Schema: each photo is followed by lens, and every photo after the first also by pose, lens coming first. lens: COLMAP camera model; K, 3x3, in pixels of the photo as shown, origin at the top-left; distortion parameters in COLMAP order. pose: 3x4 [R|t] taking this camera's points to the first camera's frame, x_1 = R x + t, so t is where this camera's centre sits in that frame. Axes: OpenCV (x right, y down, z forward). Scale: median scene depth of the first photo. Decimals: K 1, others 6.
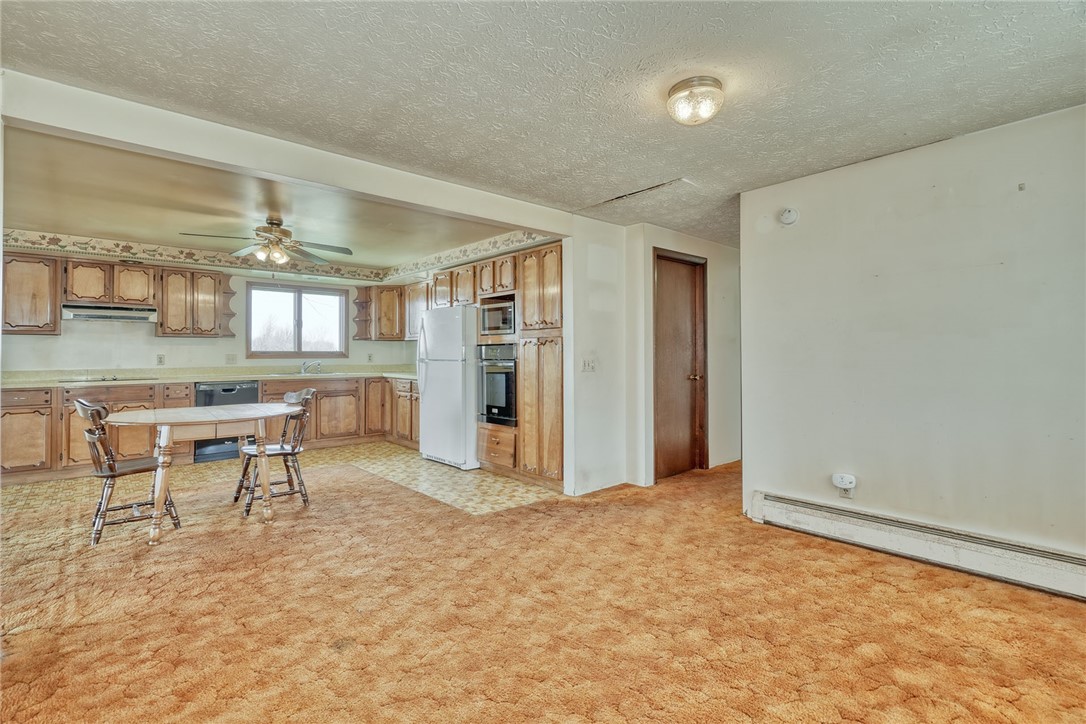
lens RADIAL K [[498.0, 0, 537.6], [0, 498.0, 359.6], [0, 0, 1]] dist [-0.002564, 0.001728]
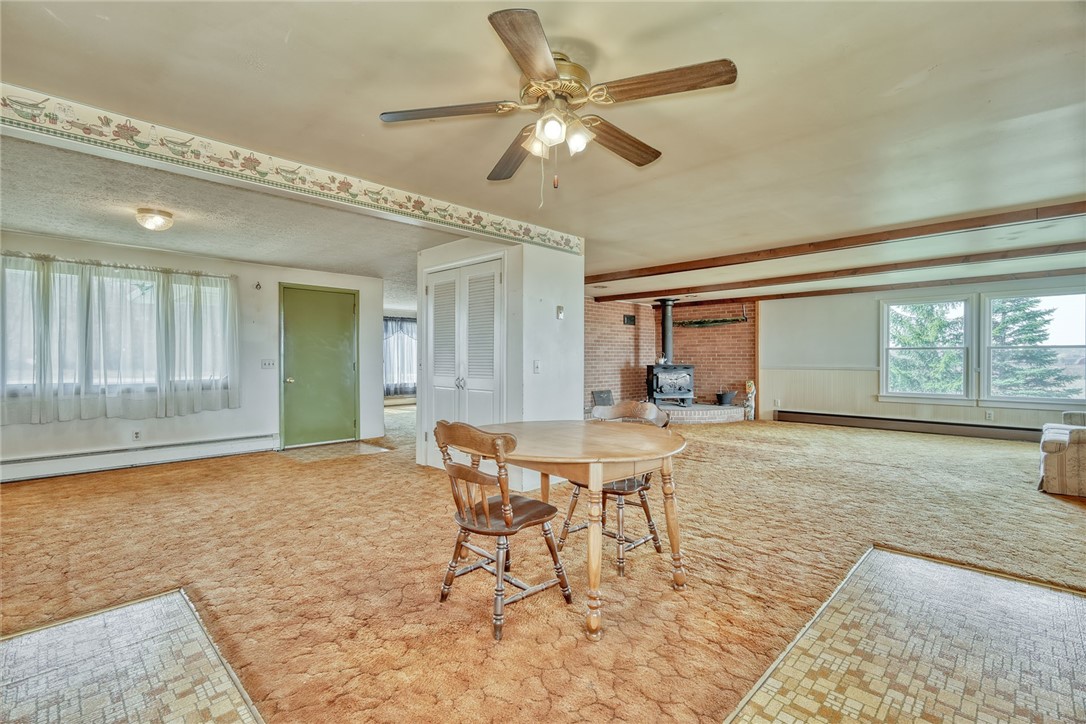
lens RADIAL K [[498.0, 0, 544.1], [0, 498.0, 362.0], [0, 0, 1]] dist [-0.002564, 0.001728]
pose [[-0.997615, 0.003625, -0.068928, -0.440700], [0.002475, 0.999856, 0.016761, -0.010089], [0.068979, 0.016551, -0.997481, 1.304410]]
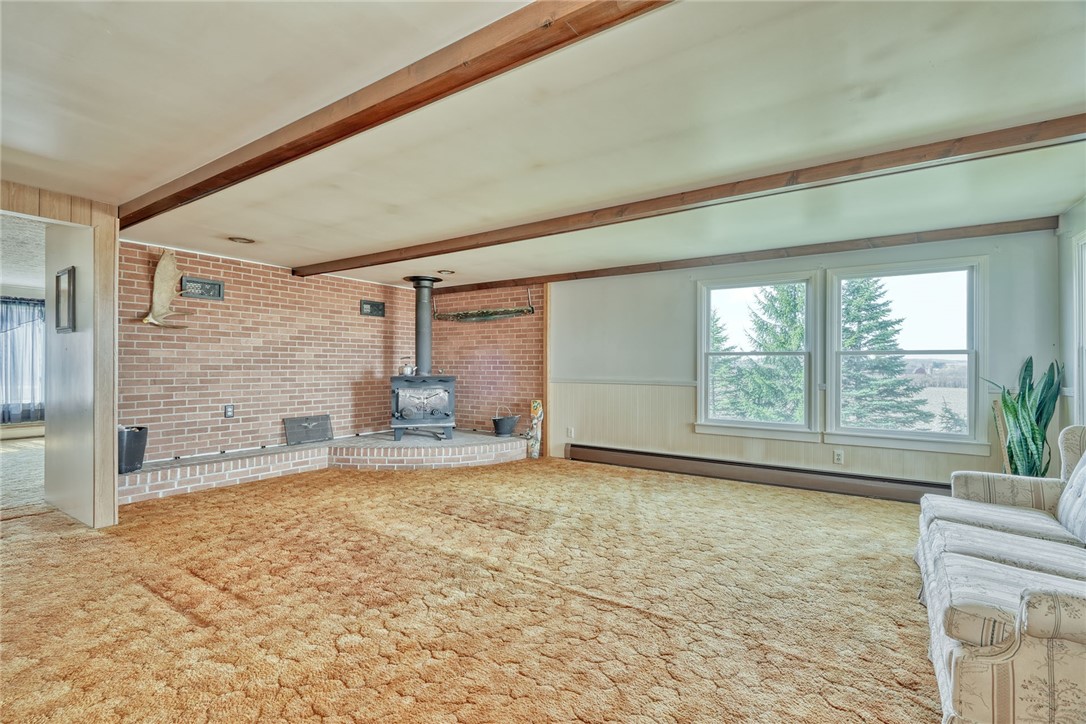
lens RADIAL K [[498.0, 0, 548.9], [0, 498.0, 363.8], [0, 0, 1]] dist [-0.002564, 0.001728]
pose [[-0.967344, -0.004187, -0.253432, -1.064461], [-0.005827, 0.999967, 0.005723, -0.006210], [0.253400, 0.007013, -0.967336, 0.721678]]
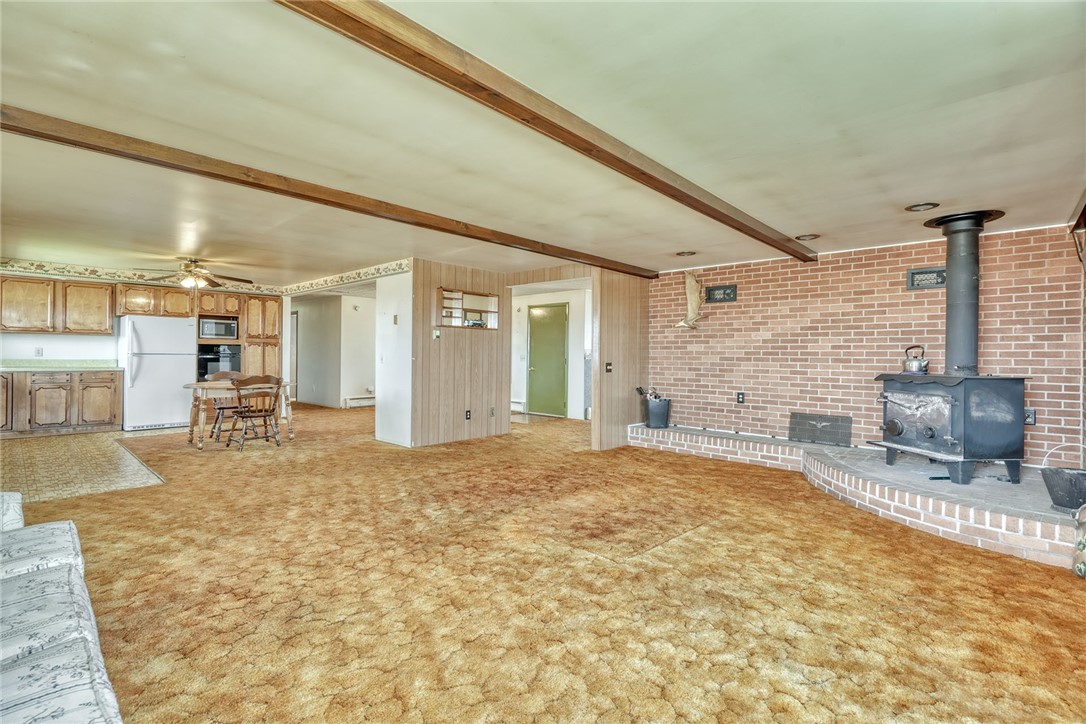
lens RADIAL K [[498.0, 0, 526.0], [0, 498.0, 358.0], [0, 0, 1]] dist [-0.002564, 0.001728]
pose [[-0.075399, -0.004935, 0.997141, -1.852422], [-0.001084, 0.999988, 0.004867, 0.003798], [-0.997153, -0.000714, -0.075403, 0.119466]]
